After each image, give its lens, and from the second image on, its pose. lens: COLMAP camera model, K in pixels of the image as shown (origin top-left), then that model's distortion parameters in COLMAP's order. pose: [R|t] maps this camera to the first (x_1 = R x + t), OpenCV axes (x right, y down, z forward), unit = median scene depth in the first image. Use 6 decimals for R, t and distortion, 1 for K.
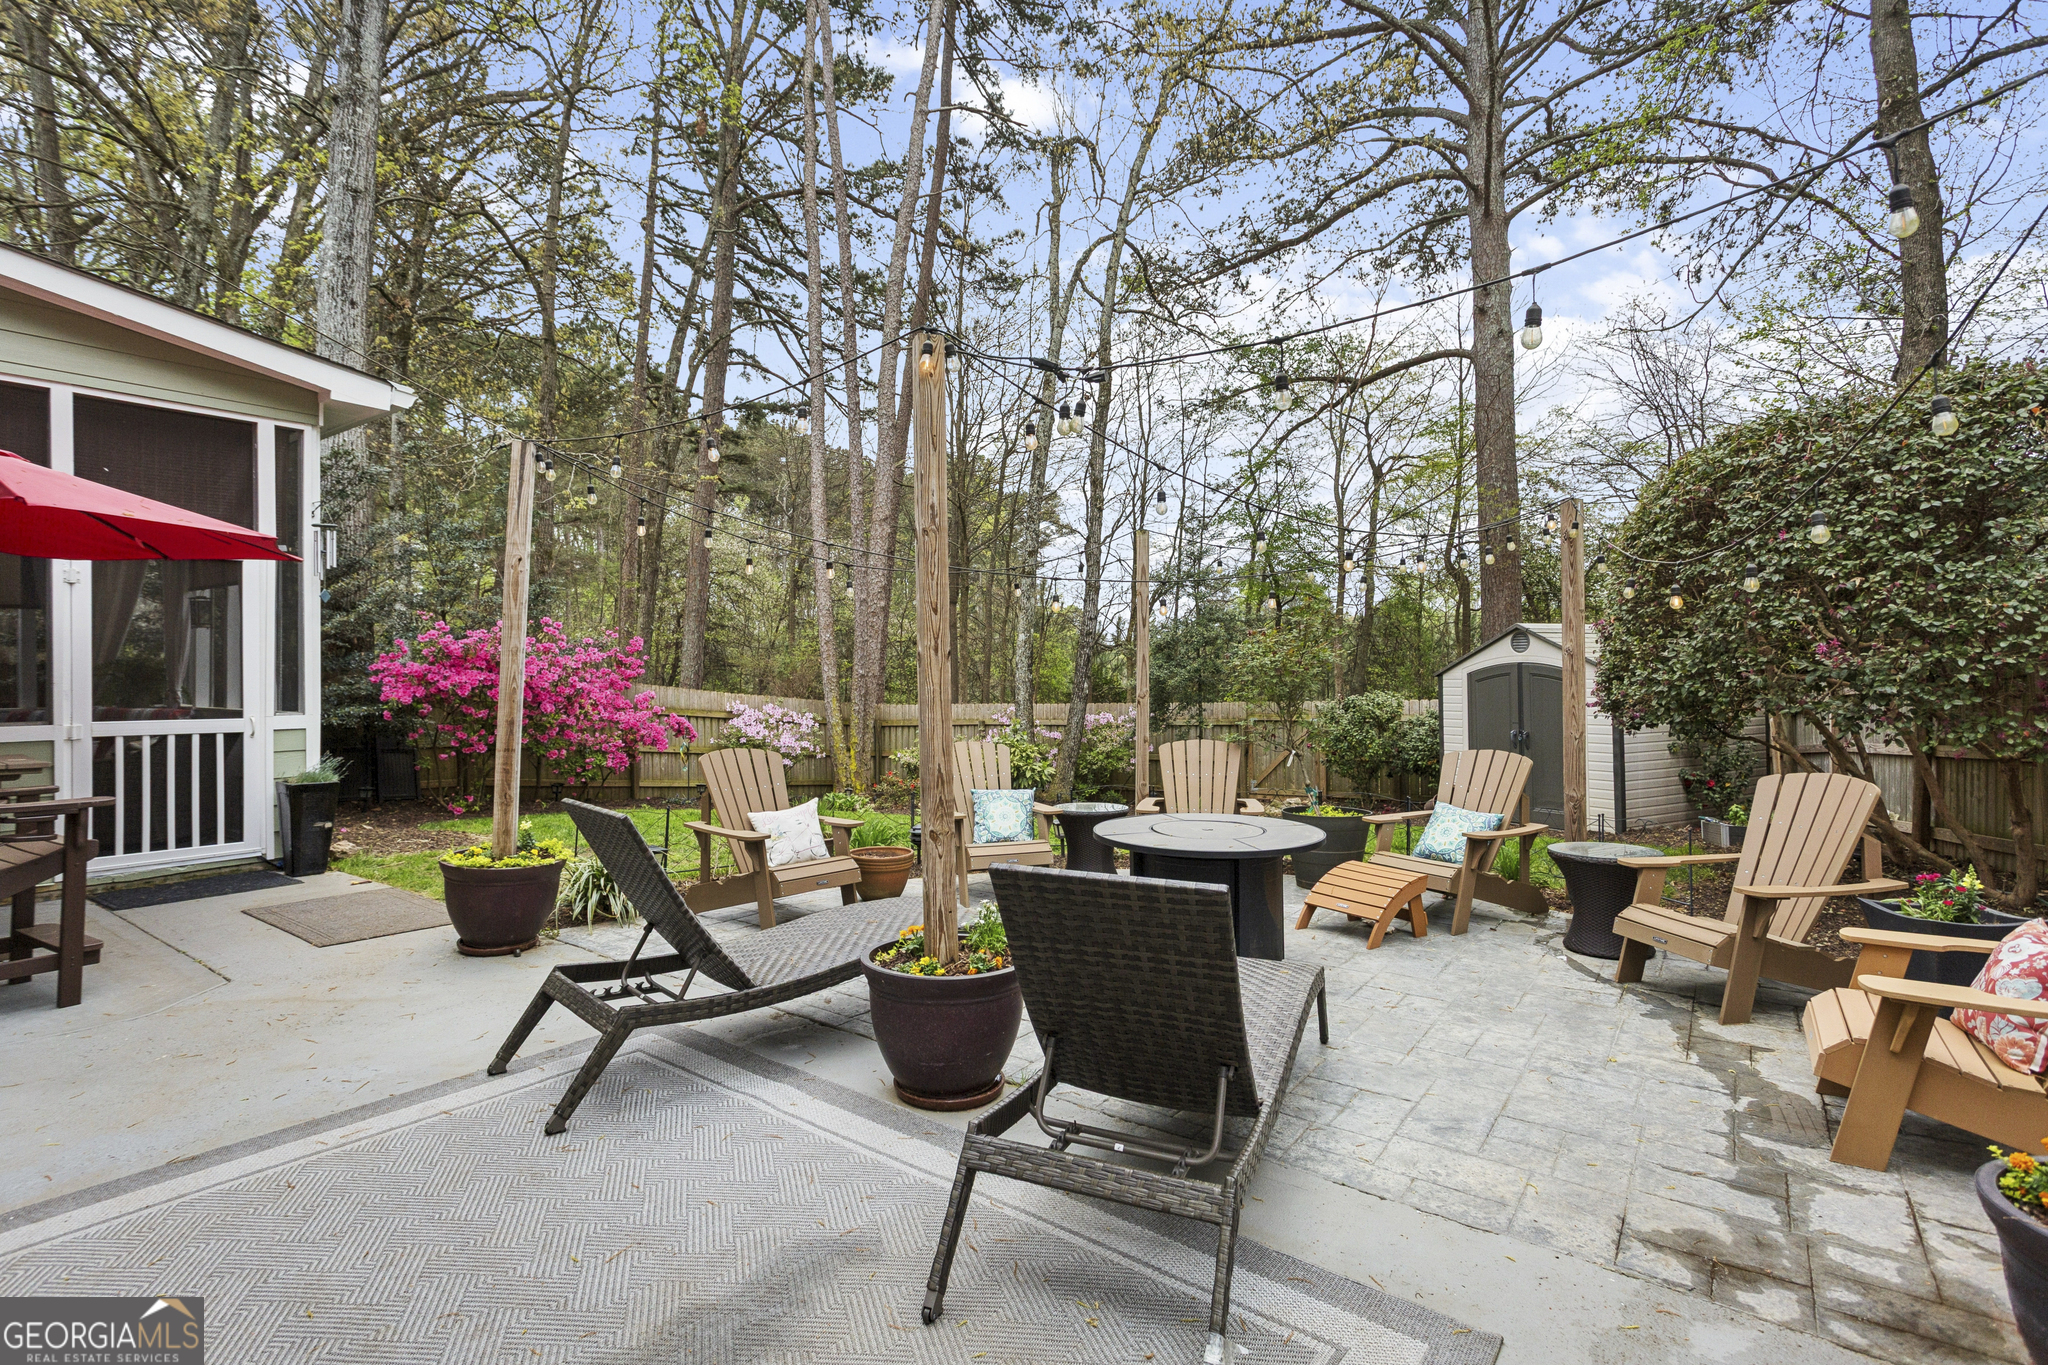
lens RADIAL K [[1004.1, 0, 1015.1], [0, 1004.1, 687.0], [0, 0, 1]] dist [-0.011873, 0.001937]
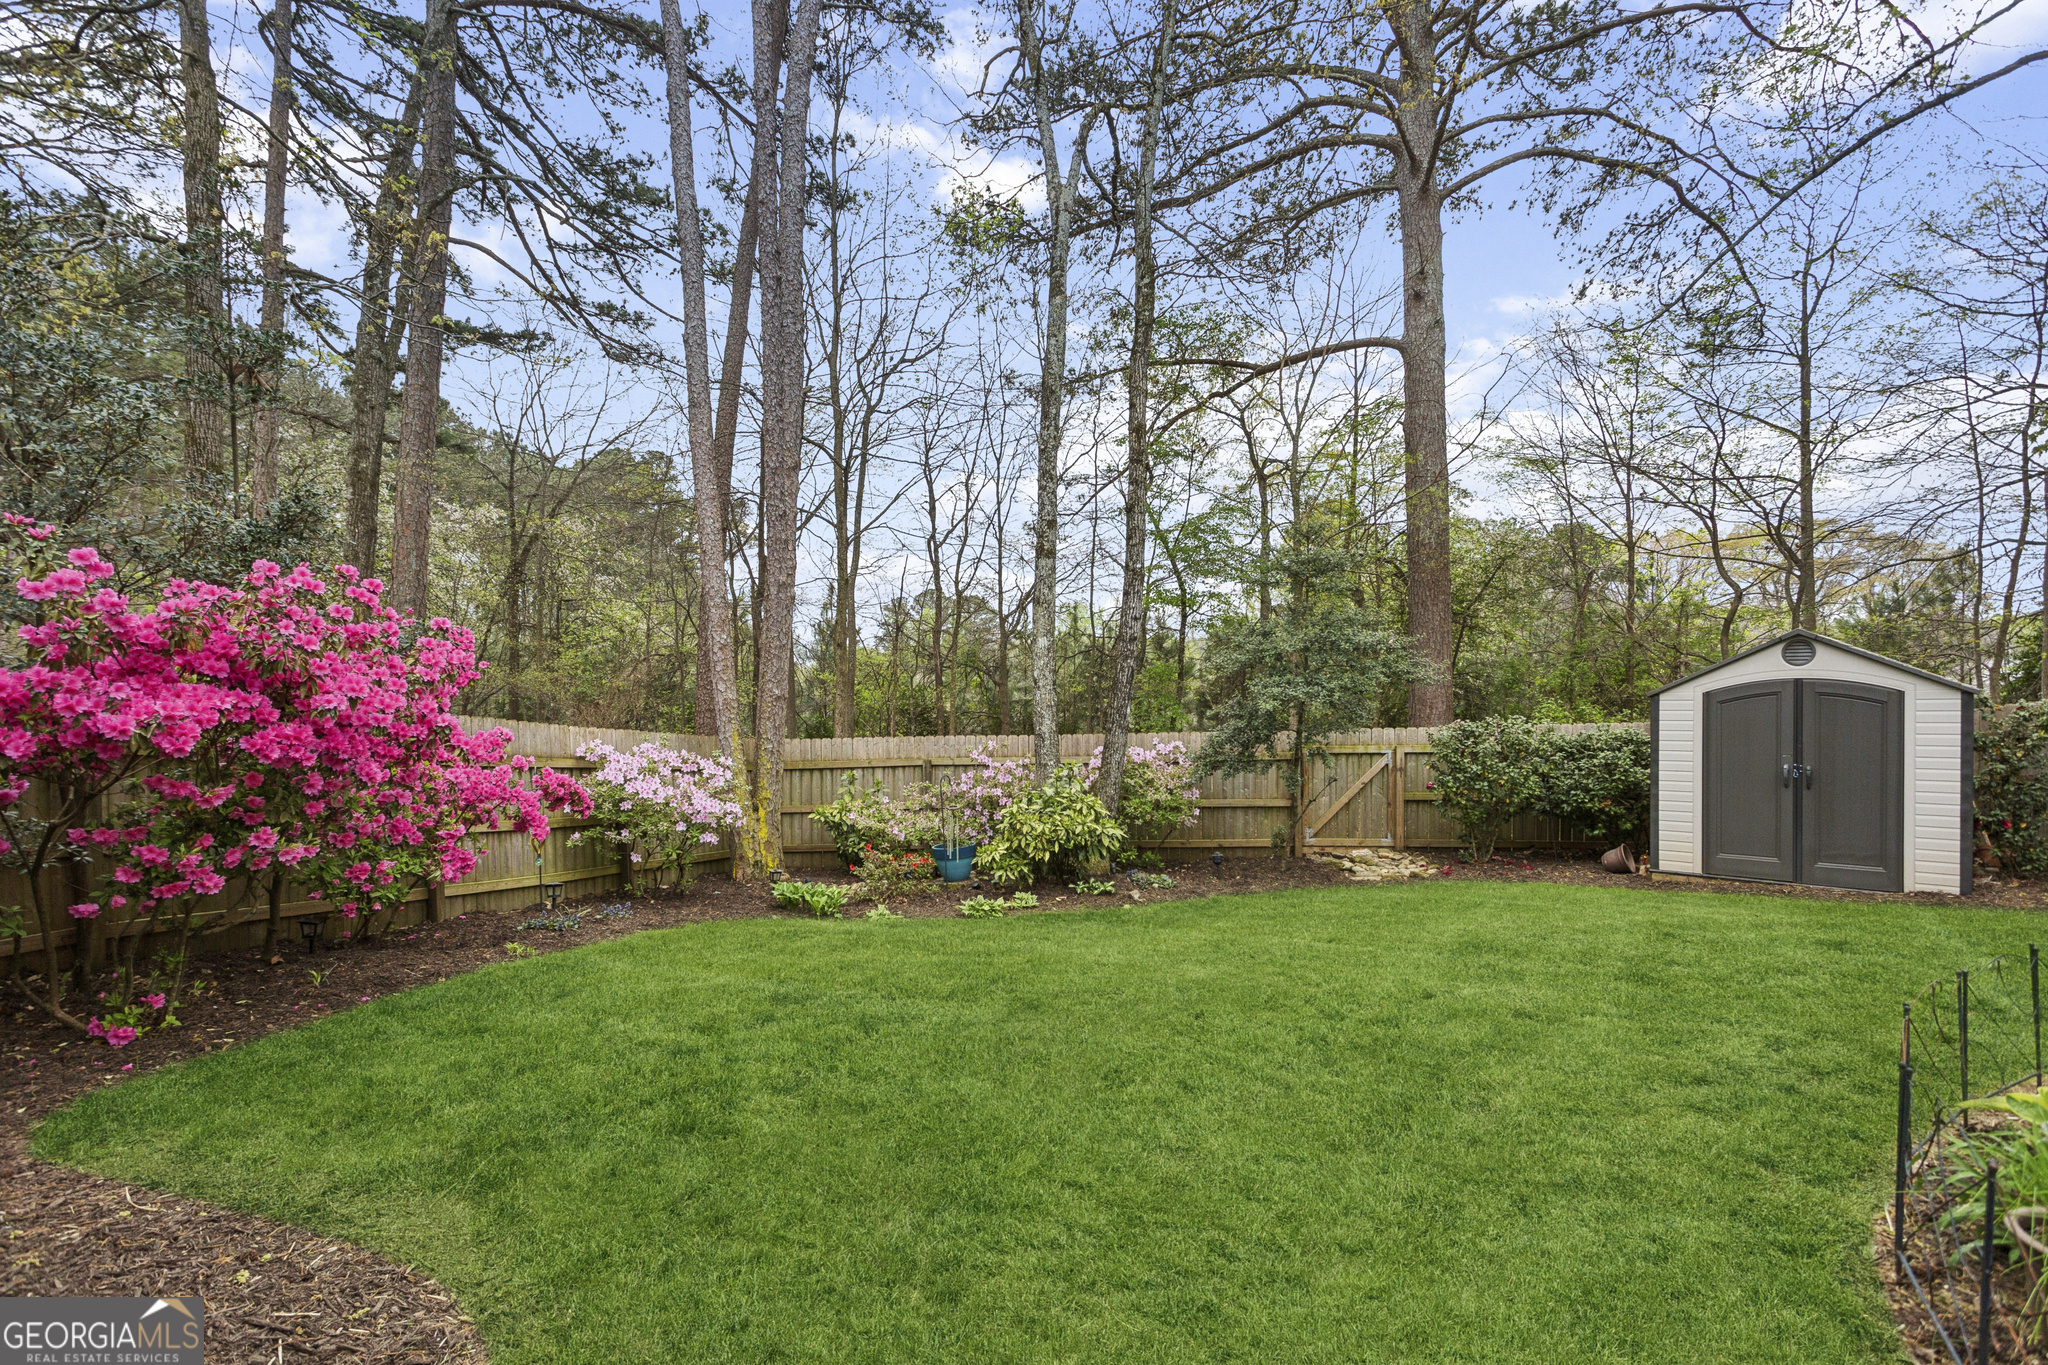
lens RADIAL K [[1004.1, 0, 1040.8], [0, 1004.1, 736.9], [0, 0, 1]] dist [-0.011873, 0.001937]
pose [[0.941549, -0.015415, 0.336523, -0.232729], [0.006305, 0.999584, 0.028148, -0.003204], [-0.336817, -0.024381, 0.941254, 0.341270]]
